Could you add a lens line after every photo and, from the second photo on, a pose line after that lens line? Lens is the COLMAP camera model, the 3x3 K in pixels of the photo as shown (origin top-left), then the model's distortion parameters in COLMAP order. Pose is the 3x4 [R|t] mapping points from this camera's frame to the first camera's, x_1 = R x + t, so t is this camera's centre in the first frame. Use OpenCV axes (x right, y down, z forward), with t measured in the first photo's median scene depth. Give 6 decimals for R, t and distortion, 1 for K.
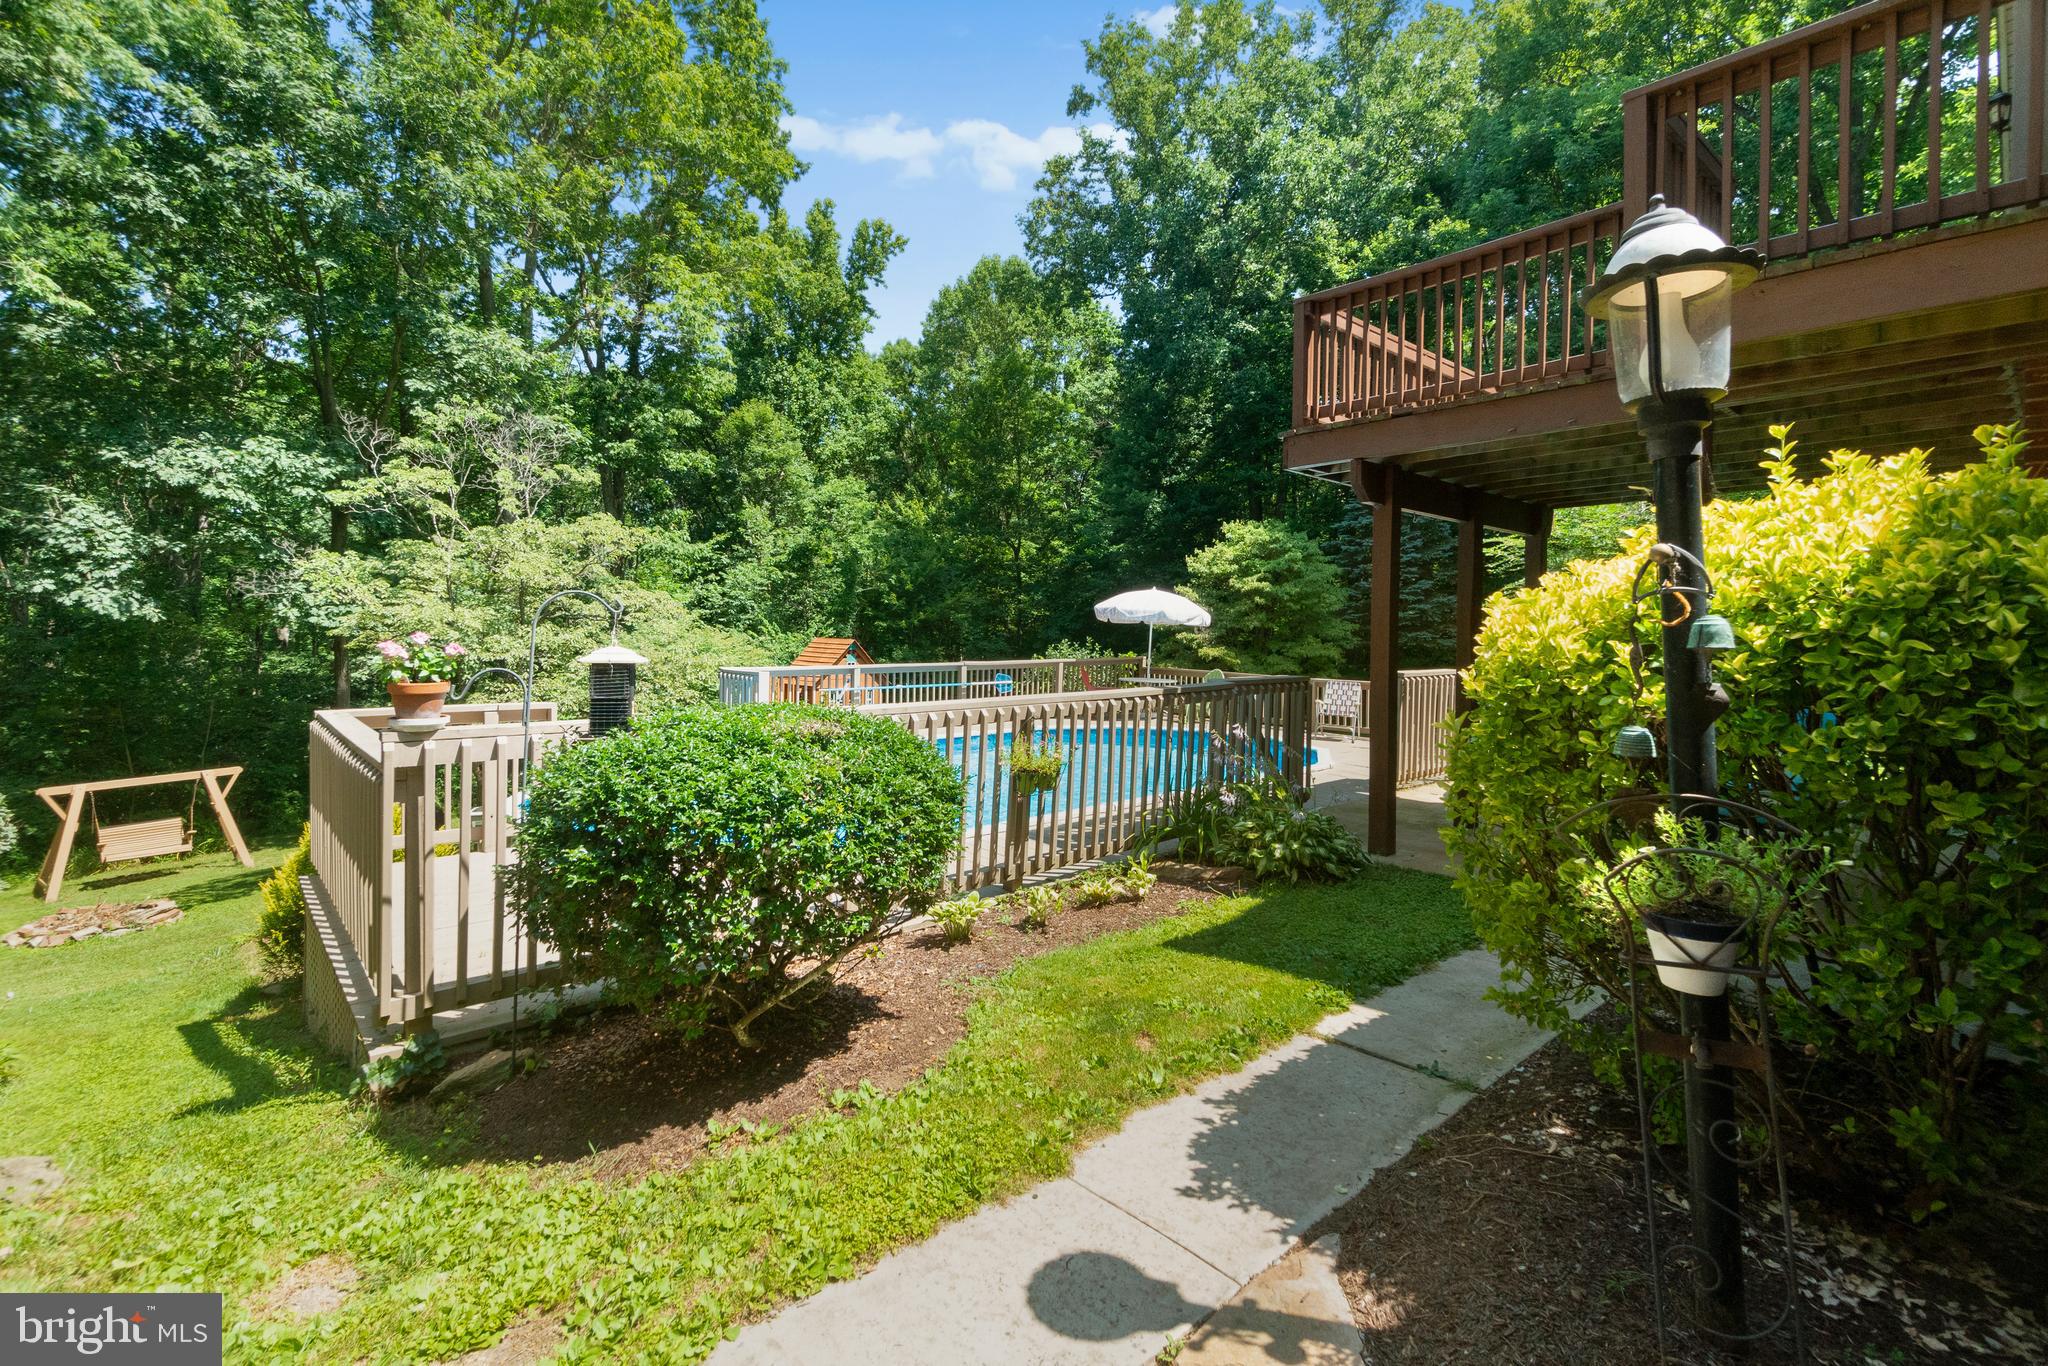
lens RADIAL K [[911.1, 0, 1024.0], [0, 911.1, 683.0], [0, 0, 1]] dist [0.004990, 0.001068]
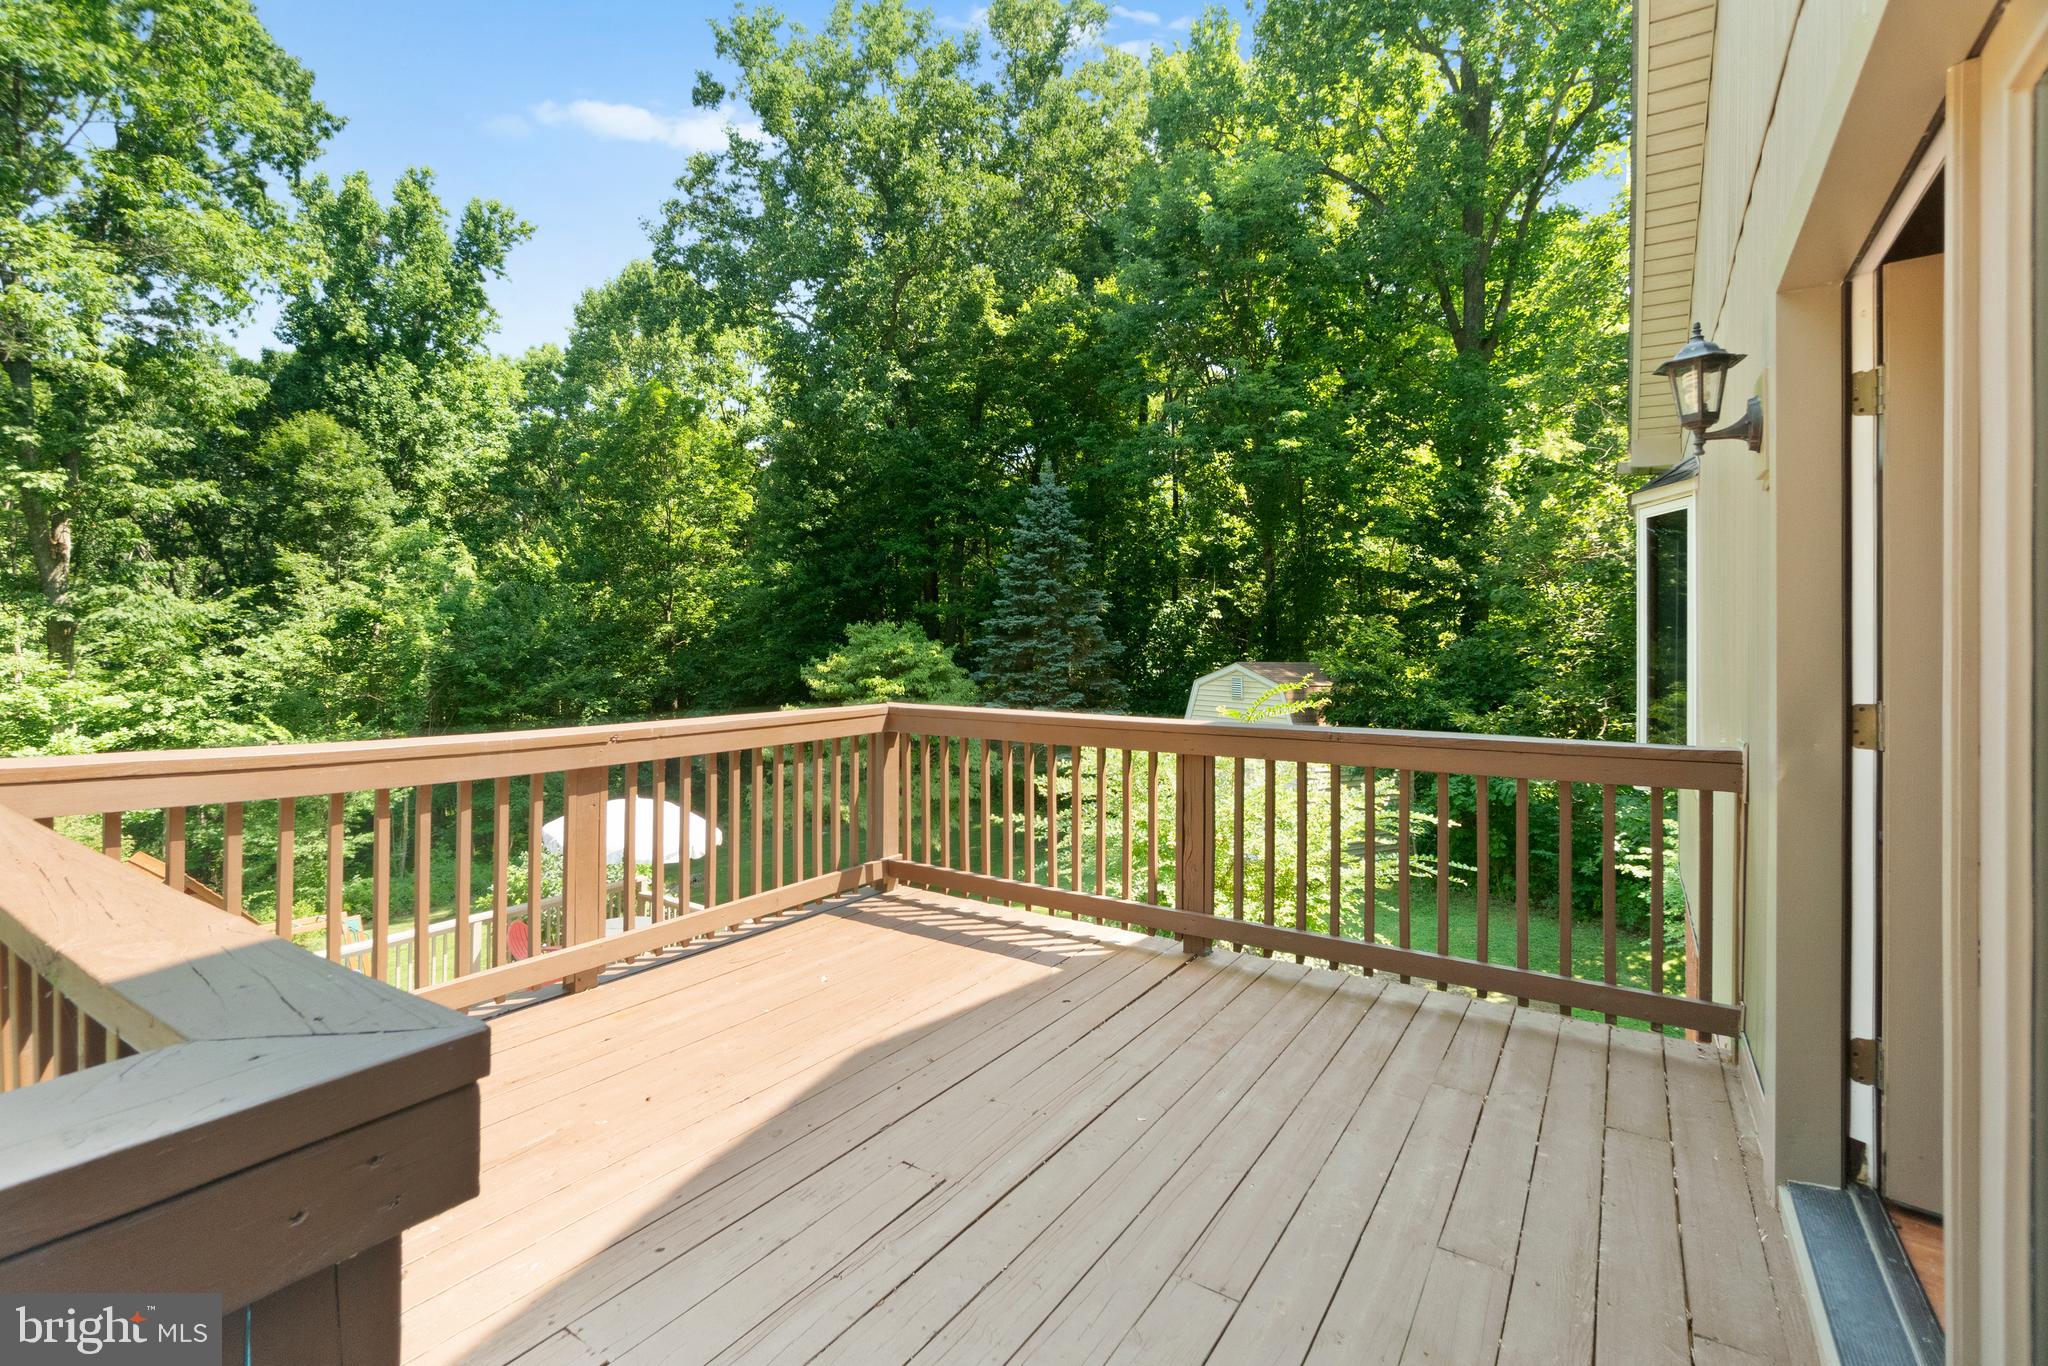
lens RADIAL K [[911.1, 0, 1024.0], [0, 911.1, 683.0], [0, 0, 1]] dist [0.004990, 0.001068]
pose [[0.967900, -0.013448, 0.250976, 0.109084], [0.014637, 0.999889, -0.002873, -0.077349], [-0.250909, 0.006454, 0.967989, 0.105773]]
